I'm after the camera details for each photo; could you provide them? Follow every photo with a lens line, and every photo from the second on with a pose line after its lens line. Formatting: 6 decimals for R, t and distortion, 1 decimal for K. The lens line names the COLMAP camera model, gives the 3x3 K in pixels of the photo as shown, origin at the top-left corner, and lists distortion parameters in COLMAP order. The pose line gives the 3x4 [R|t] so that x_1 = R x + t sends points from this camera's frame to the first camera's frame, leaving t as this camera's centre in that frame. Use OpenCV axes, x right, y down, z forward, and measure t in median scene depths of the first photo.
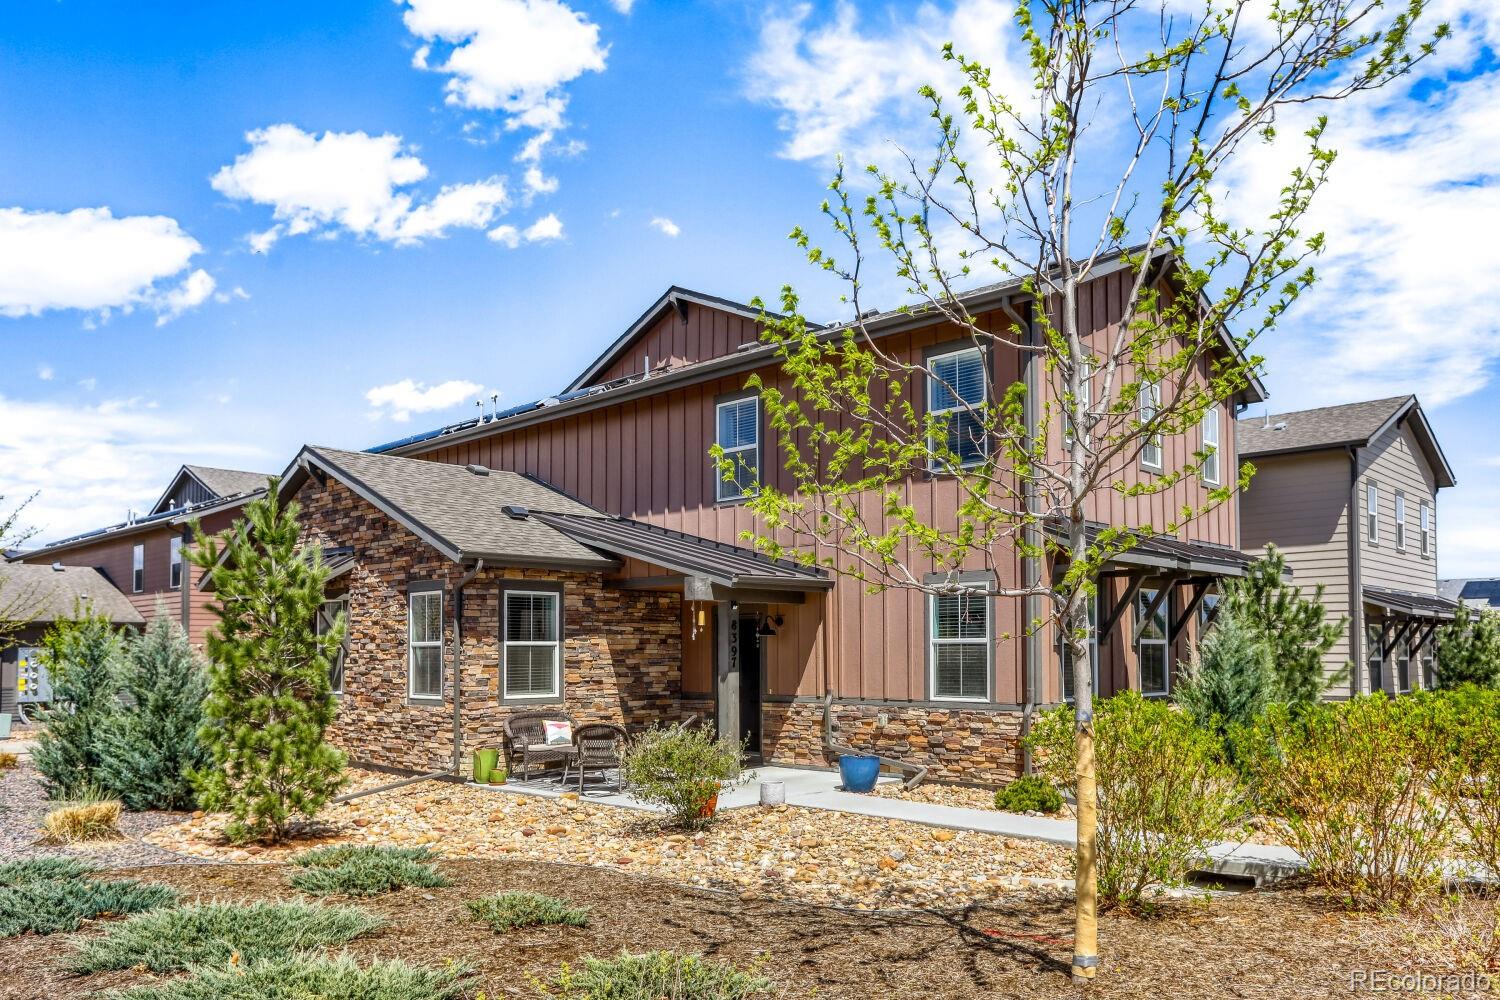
lens RADIAL K [[1127.4, 0, 783.0], [0, 1127.4, 630.6], [0, 0, 1]] dist [-0.003048, -0.003257]
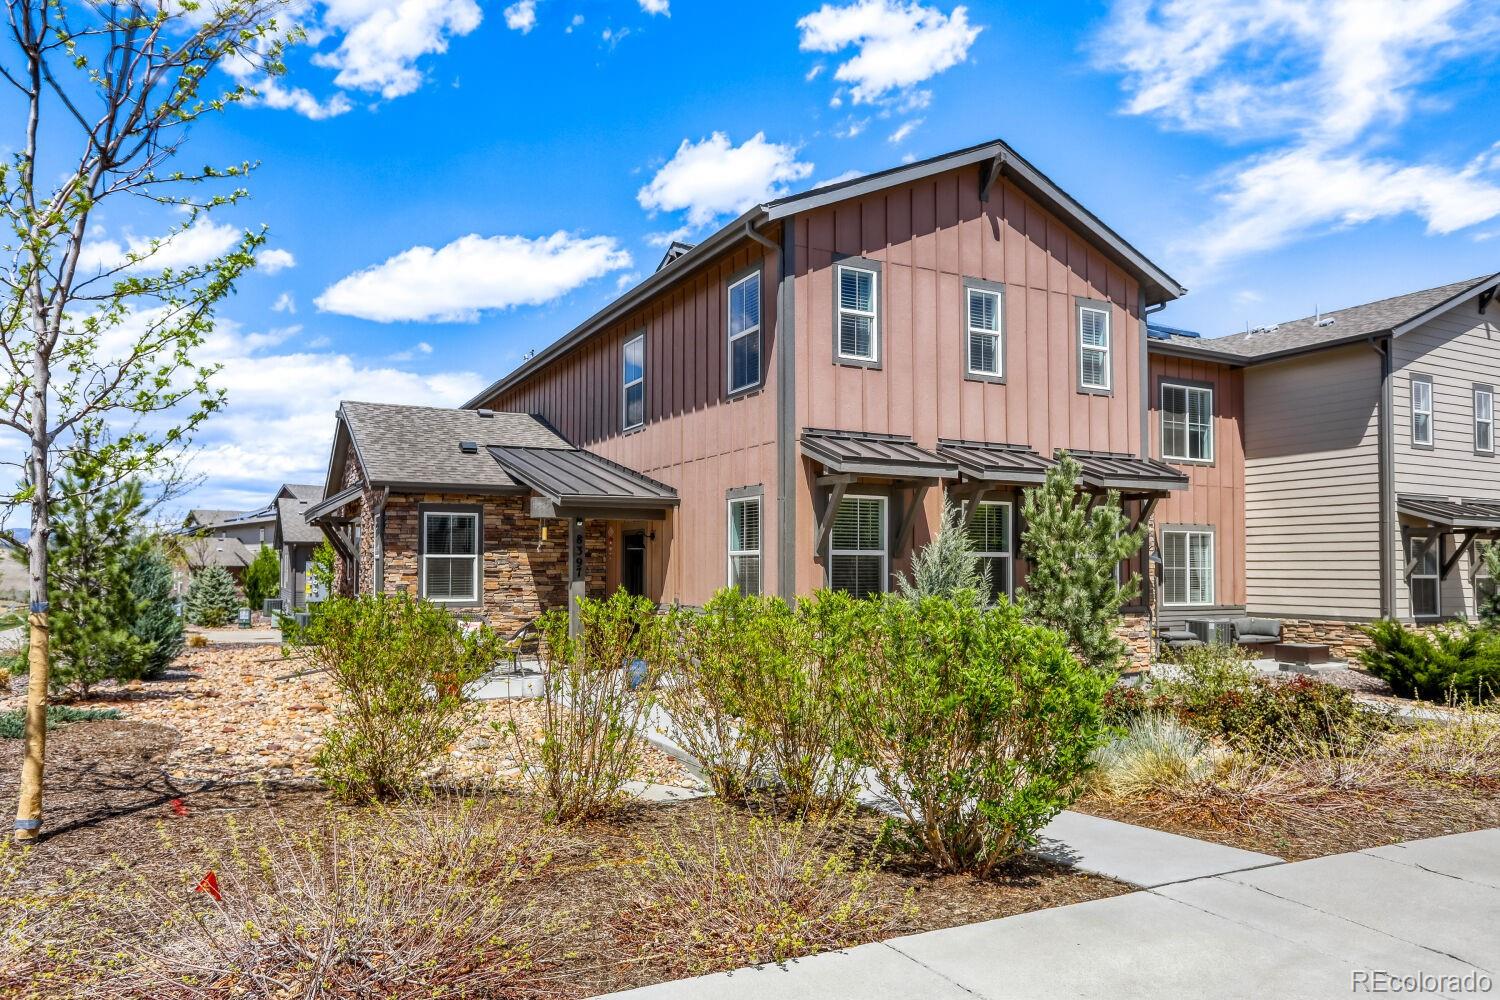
lens RADIAL K [[1015.3, 0, 699.9], [0, 1015.3, 536.9], [0, 0, 1]] dist [-0.047061, 0.004361]
pose [[0.930644, -0.006554, -0.365867, 0.423862], [0.001673, 0.999905, -0.013654, 0.006358], [0.365922, 0.012095, 0.930567, 0.097990]]
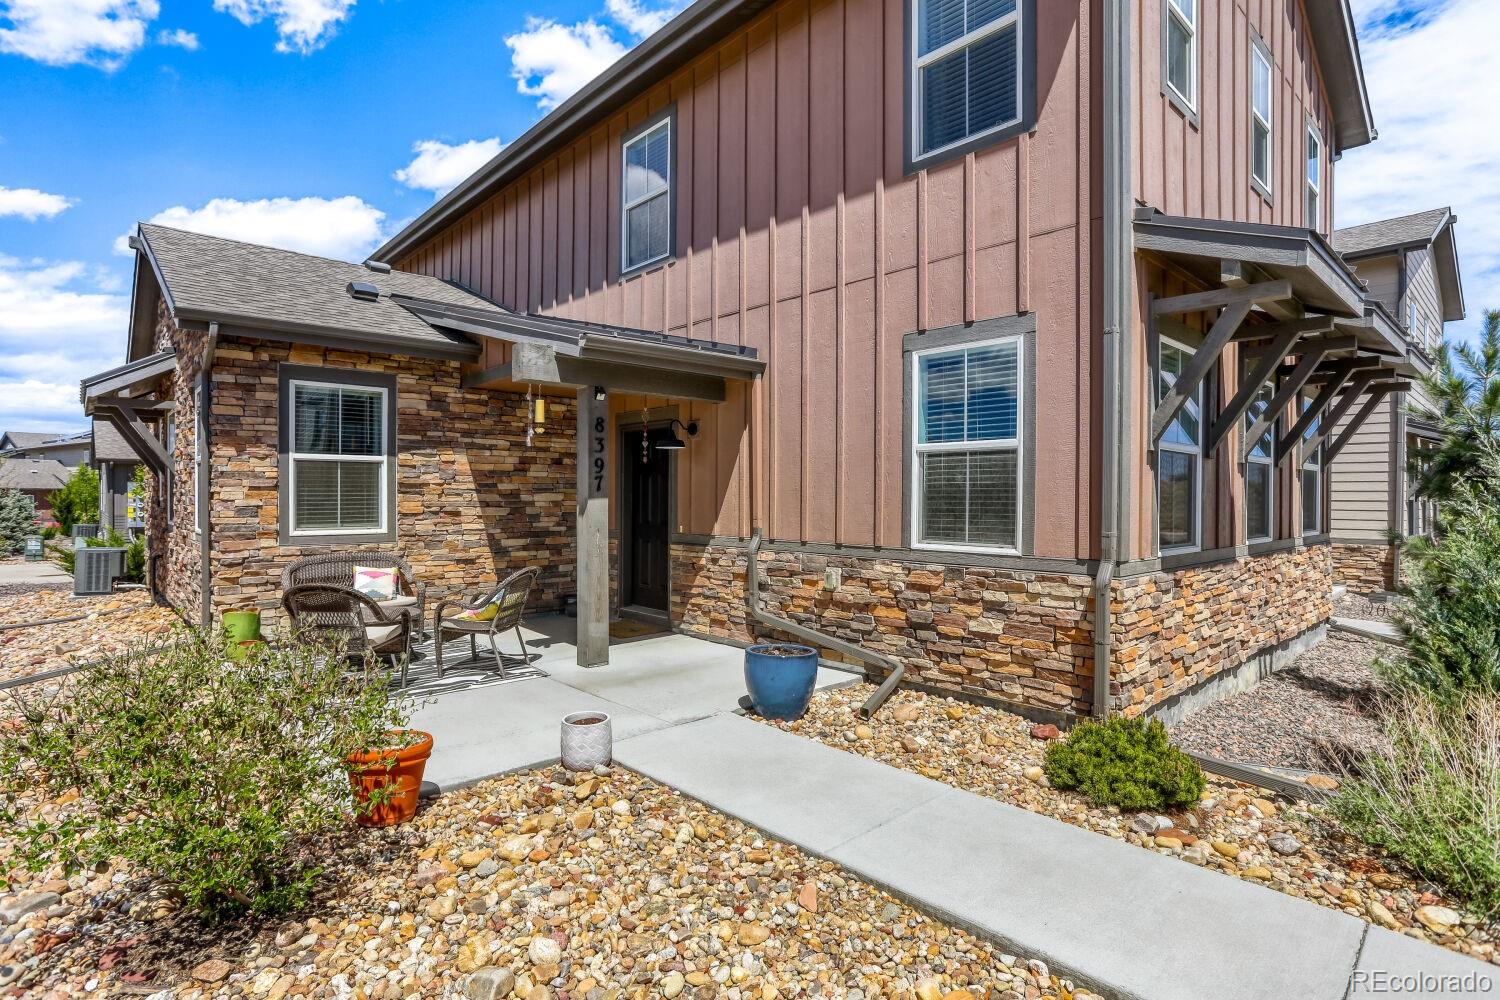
lens RADIAL K [[764.6, 0, 740.5], [0, 764.6, 505.2], [0, 0, 1]] dist [-0.036381, 0.003751]
pose [[0.996461, 0.008924, -0.083578, 0.069757], [-0.006455, 0.999536, 0.029757, 0.025989], [0.083805, -0.029112, 0.996057, 0.555658]]
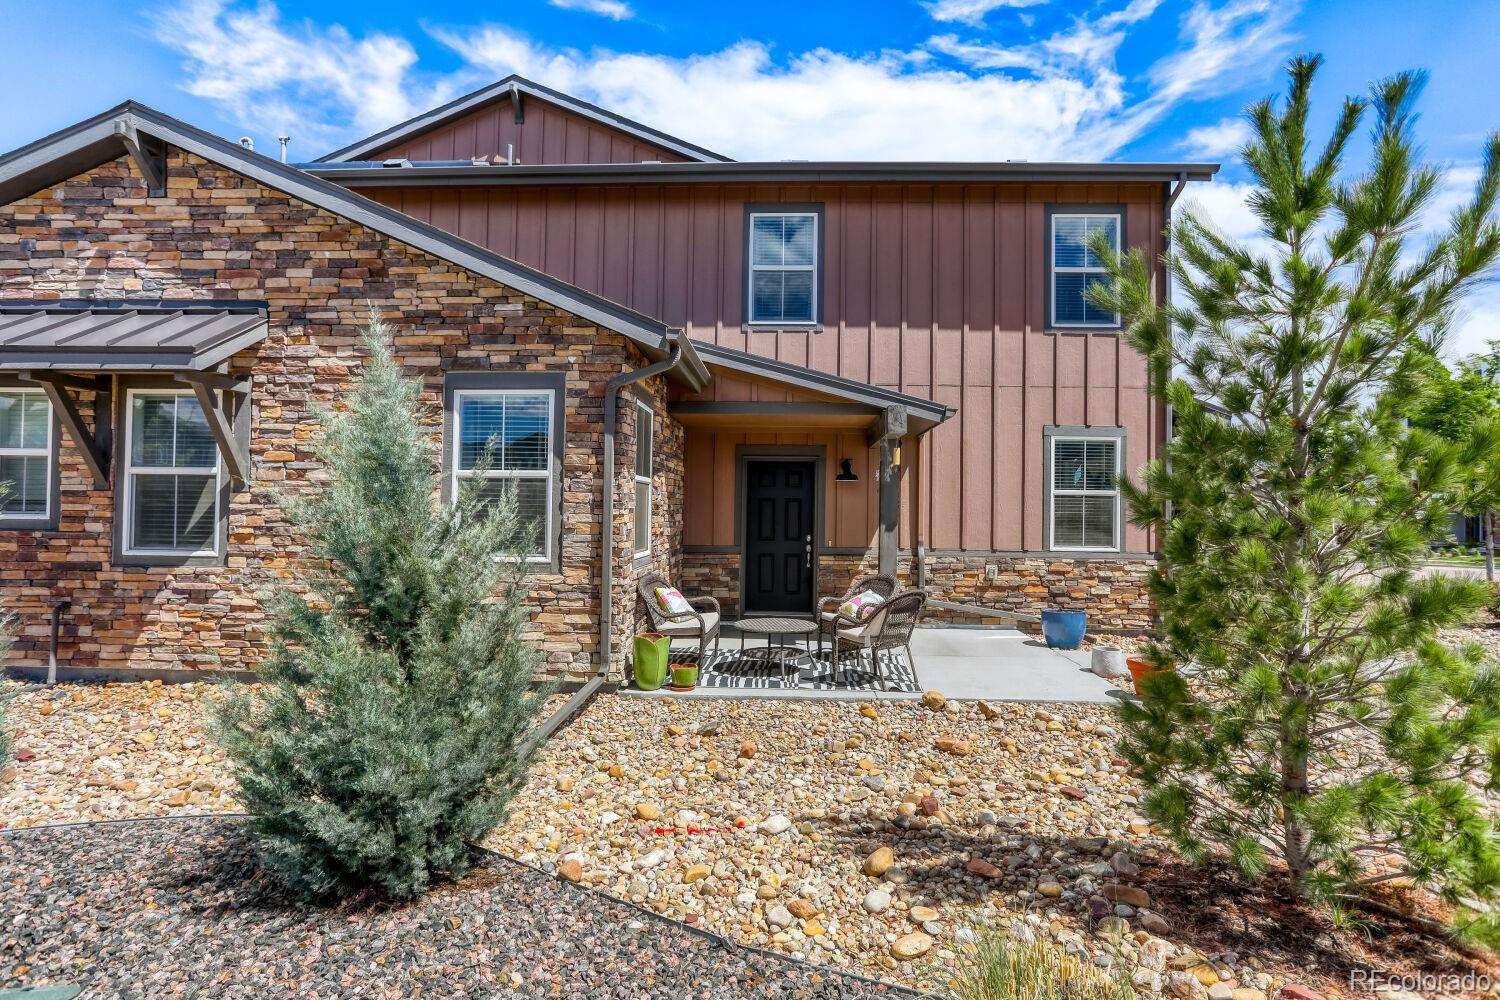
lens RADIAL K [[819.7, 0, 773.9], [0, 819.7, 497.1], [0, 0, 1]] dist [-0.023808, 0.002635]
pose [[0.762016, 0.024337, 0.647100, -0.496546], [-0.028313, 0.999590, -0.004253, 0.022656], [-0.646939, -0.015081, 0.762393, 0.562960]]
